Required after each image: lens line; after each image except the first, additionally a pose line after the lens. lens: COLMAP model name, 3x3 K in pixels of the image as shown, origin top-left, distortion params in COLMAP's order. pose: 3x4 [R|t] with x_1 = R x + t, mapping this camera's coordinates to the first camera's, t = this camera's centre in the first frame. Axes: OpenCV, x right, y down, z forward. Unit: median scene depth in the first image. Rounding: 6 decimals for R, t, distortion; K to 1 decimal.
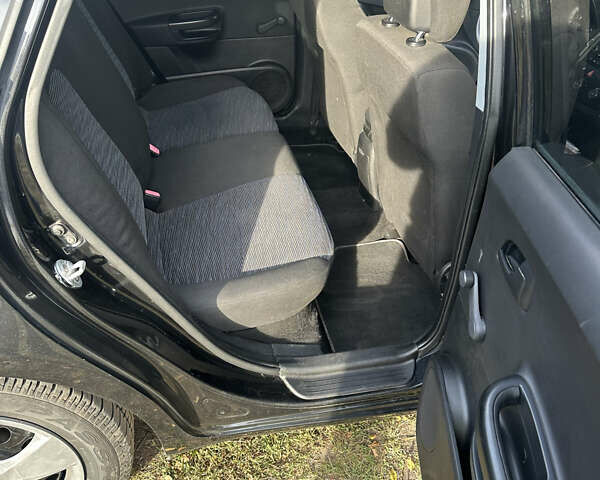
lens RADIAL K [[564.6, 0, 300.0], [0, 564.6, 240.0], [0, 0, 1]] dist [0.157983, -0.322260]
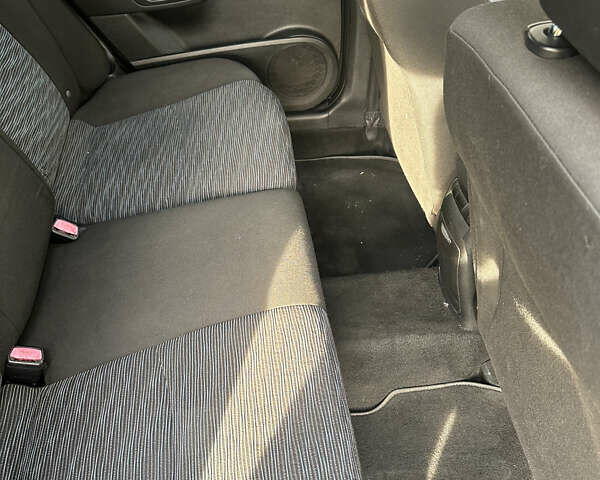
lens RADIAL K [[564.6, 0, 300.0], [0, 564.6, 240.0], [0, 0, 1]] dist [0.157983, -0.322260]
pose [[0.991048, 0.033588, -0.129214, 0.035685], [-0.014031, 0.988679, 0.149388, -0.192847], [0.132769, -0.146238, 0.980299, 0.393293]]
